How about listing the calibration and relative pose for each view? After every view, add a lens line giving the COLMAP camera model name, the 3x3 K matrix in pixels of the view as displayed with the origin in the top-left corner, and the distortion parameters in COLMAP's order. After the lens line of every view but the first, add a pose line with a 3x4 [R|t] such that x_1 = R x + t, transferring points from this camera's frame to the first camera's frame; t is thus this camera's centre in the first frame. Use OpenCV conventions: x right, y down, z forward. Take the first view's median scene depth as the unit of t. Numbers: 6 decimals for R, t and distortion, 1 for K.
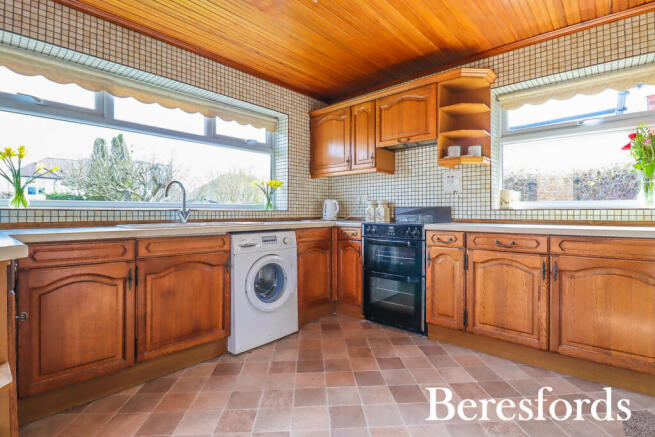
lens RADIAL K [[325.7, 0, 331.5], [0, 325.7, 211.9], [0, 0, 1]] dist [0.001156, -0.013325]
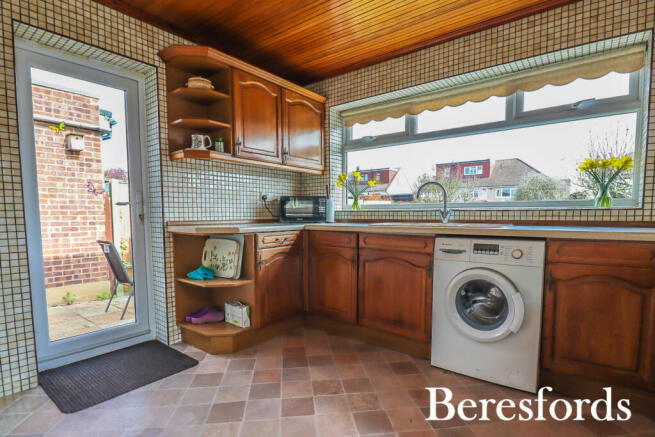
lens RADIAL K [[343.0, 0, 332.1], [0, 343.0, 241.2], [0, 0, 1]] dist [-0.005701, -0.002881]
pose [[0.039644, 0.082711, -0.995785, 0.577871], [0.005968, 0.996531, 0.083010, 0.000147], [0.999196, -0.009234, 0.039013, 0.608719]]
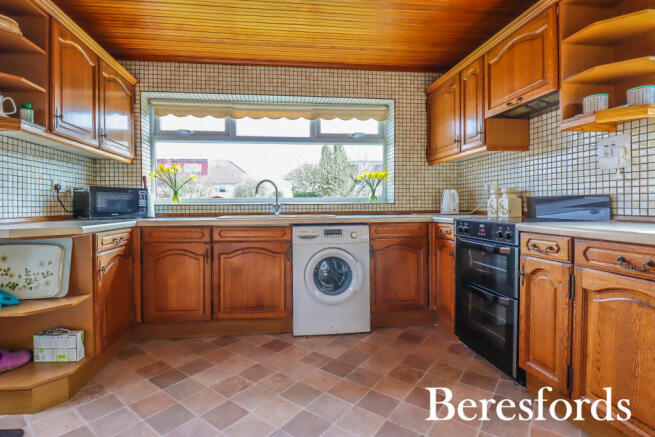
lens RADIAL K [[325.8, 0, 314.7], [0, 325.8, 210.2], [0, 0, 1]] dist [0.001315, -0.013073]
pose [[0.735333, 0.005303, -0.677685, 0.445093], [0.007798, 0.999837, 0.016285, -0.001686], [0.677661, -0.017259, 0.735172, 0.222051]]
